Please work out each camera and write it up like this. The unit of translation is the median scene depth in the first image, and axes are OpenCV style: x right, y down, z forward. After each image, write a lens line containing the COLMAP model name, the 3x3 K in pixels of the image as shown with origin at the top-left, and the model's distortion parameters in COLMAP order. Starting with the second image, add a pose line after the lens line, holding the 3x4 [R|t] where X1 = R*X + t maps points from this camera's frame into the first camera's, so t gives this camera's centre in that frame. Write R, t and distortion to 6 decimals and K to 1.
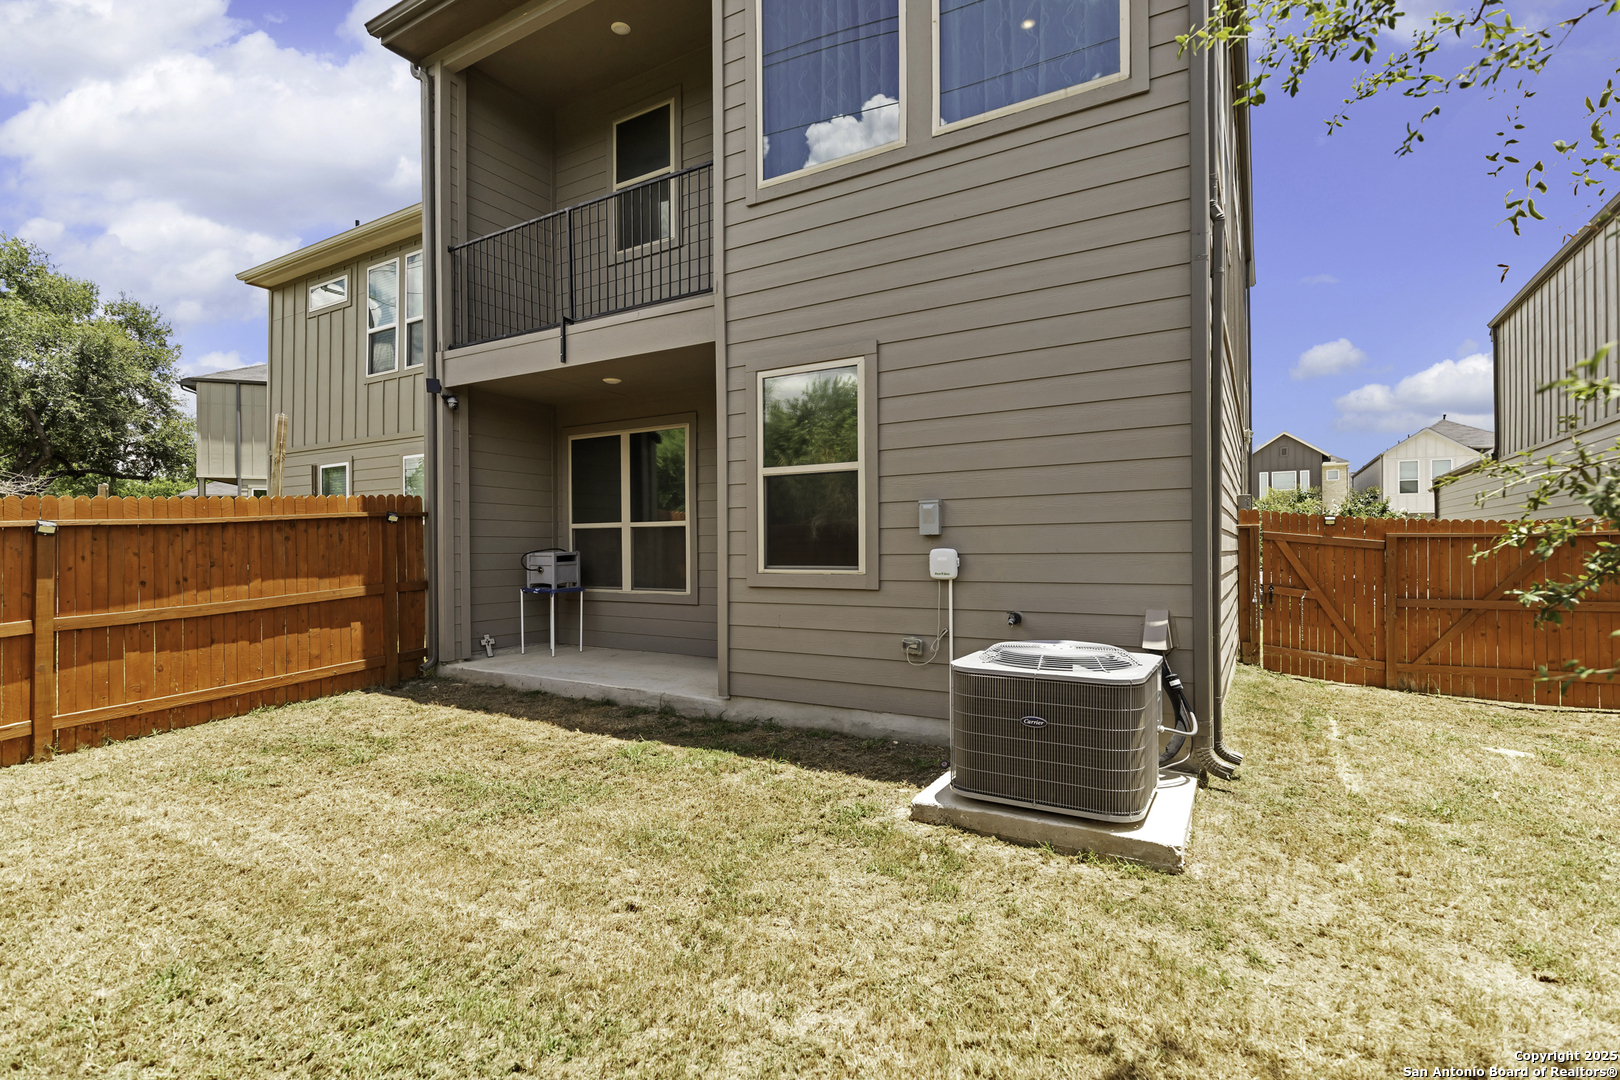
lens RADIAL K [[769.4, 0, 808.2], [0, 769.4, 543.8], [0, 0, 1]] dist [0.000022, -0.000035]
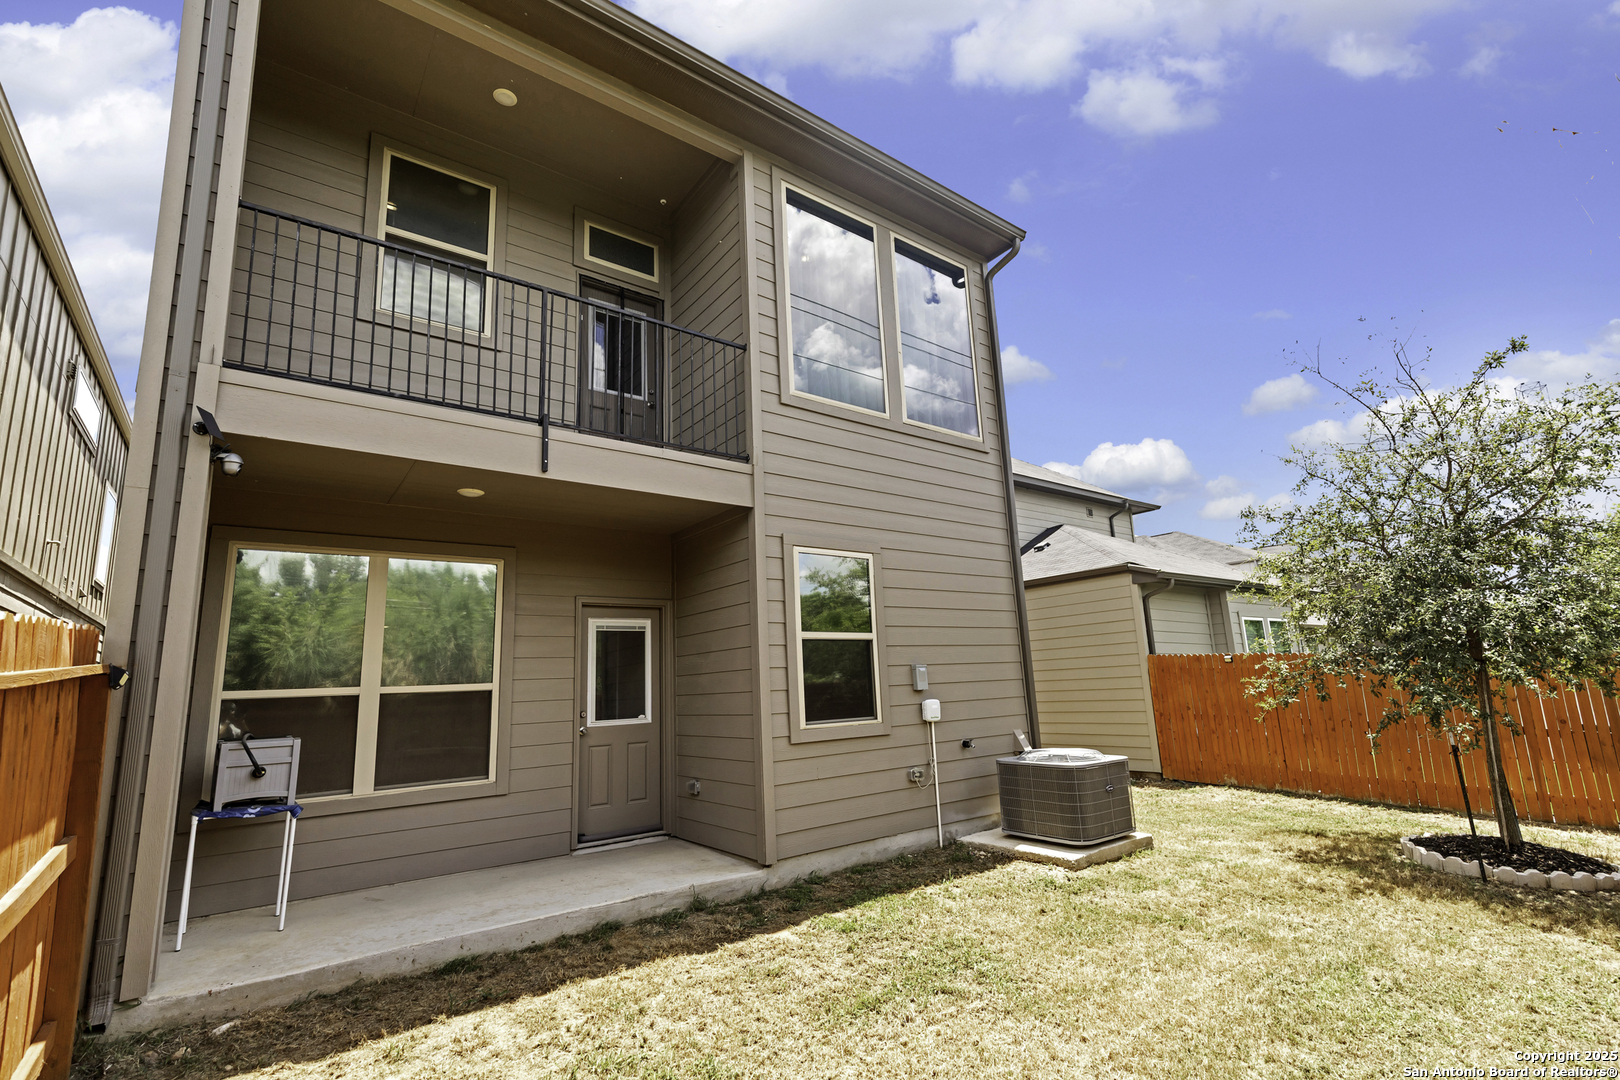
lens RADIAL K [[736.3, 0, 808.5], [0, 736.3, 544.0], [0, 0, 1]] dist [0.008598, -0.001293]
pose [[0.372476, 0.172291, 0.911909, -1.049466], [0.038880, 0.978856, -0.200821, -0.008617], [-0.927227, 0.110256, 0.357901, 0.601238]]
